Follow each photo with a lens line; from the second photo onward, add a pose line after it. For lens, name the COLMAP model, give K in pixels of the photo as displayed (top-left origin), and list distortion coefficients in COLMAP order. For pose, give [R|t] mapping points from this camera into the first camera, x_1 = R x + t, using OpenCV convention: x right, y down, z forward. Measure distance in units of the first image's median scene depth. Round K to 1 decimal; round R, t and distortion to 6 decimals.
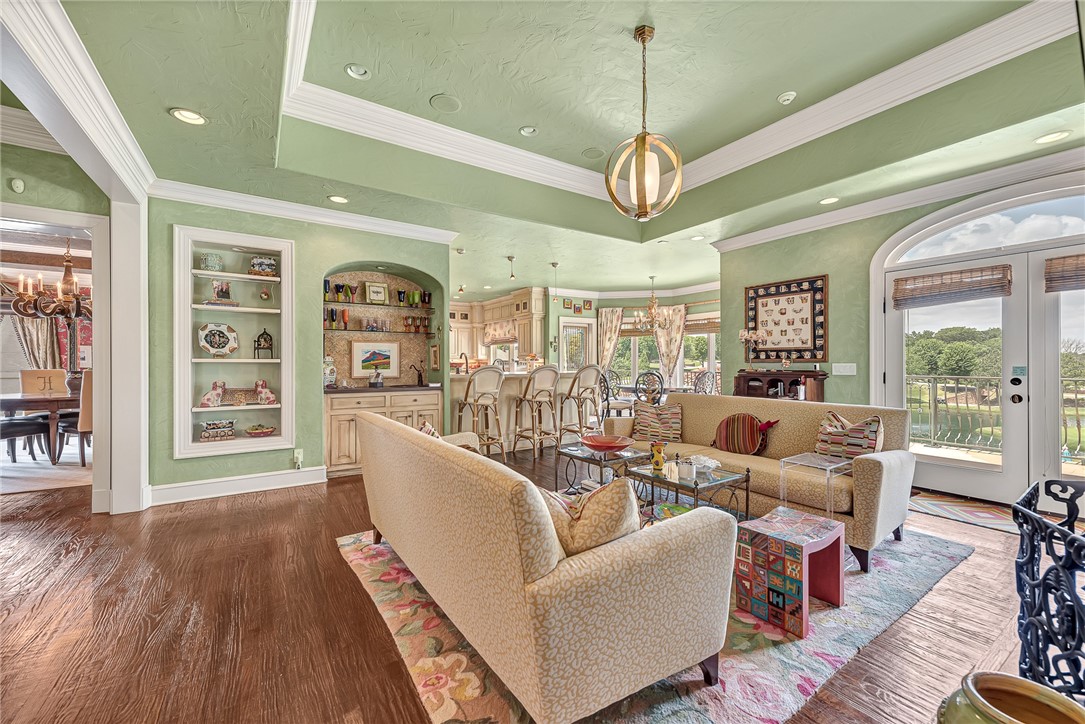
lens RADIAL K [[434.9, 0, 547.0], [0, 434.9, 363.4], [0, 0, 1]] dist [0.003455, -0.000422]
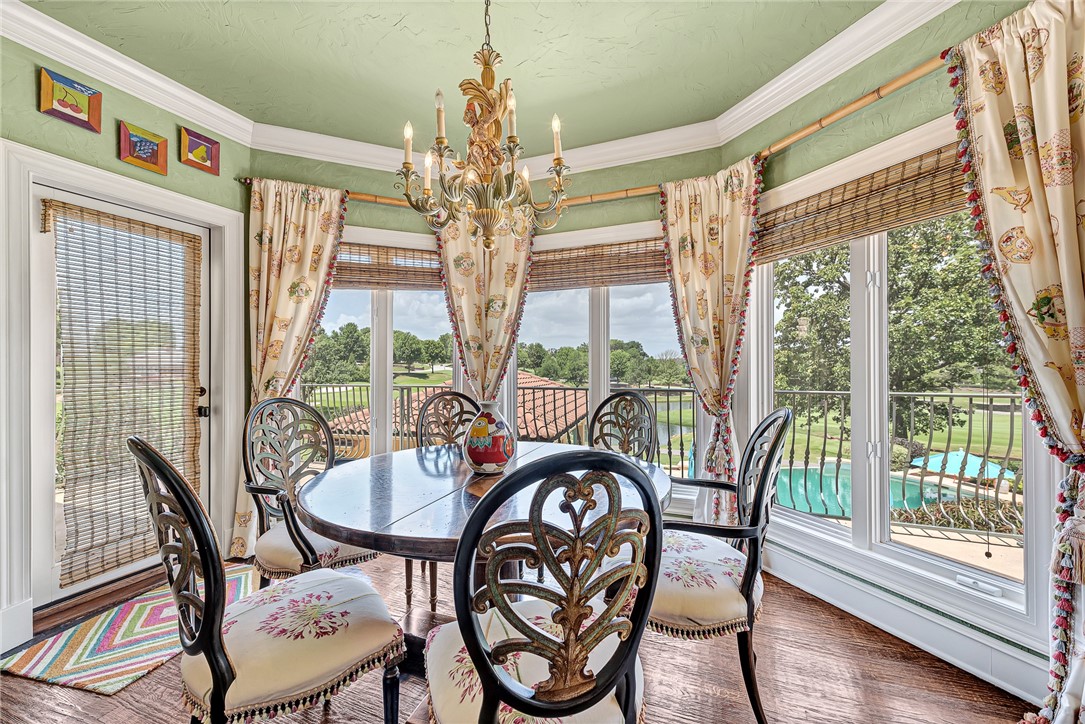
lens RADIAL K [[434.9, 0, 547.4], [0, 434.9, 366.3], [0, 0, 1]] dist [0.003455, -0.000422]
pose [[0.822048, -0.002604, 0.569413, 0.230430], [0.003306, 0.999995, -0.000200, -0.003081], [-0.569409, 0.002047, 0.822052, 1.301053]]
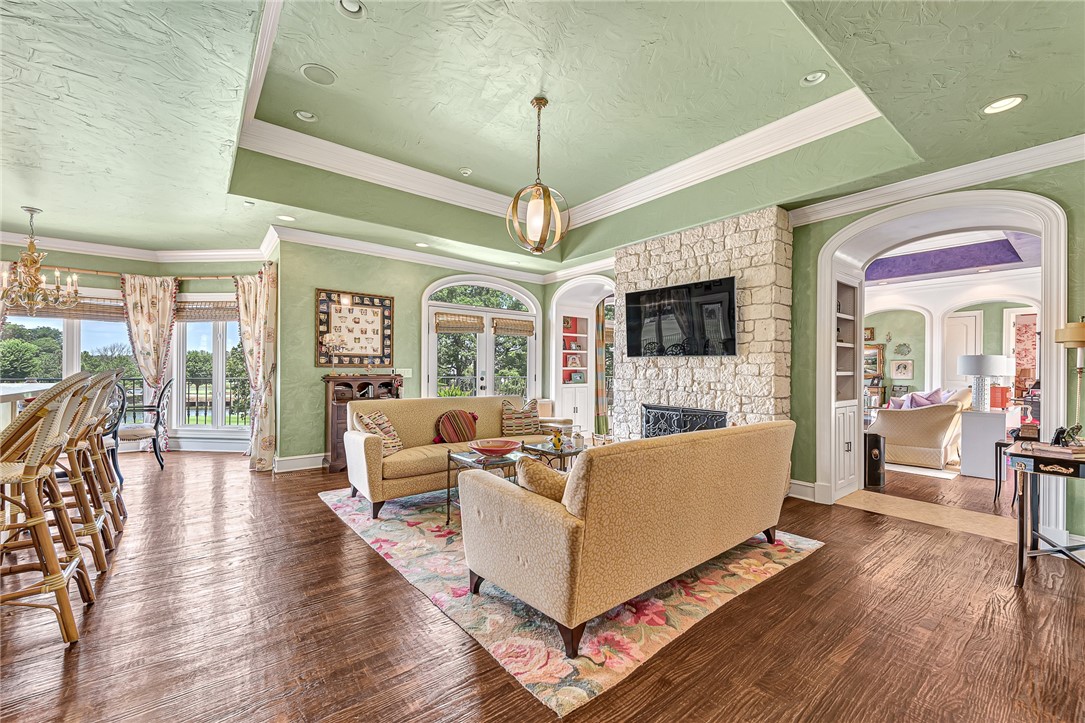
lens RADIAL K [[434.9, 0, 540.9], [0, 434.9, 370.8], [0, 0, 1]] dist [0.003455, -0.000422]
pose [[-0.078132, -0.004218, 0.996934, -0.592615], [-0.009644, 0.999947, 0.003475, -0.001654], [-0.996896, -0.009343, -0.078169, 0.640197]]
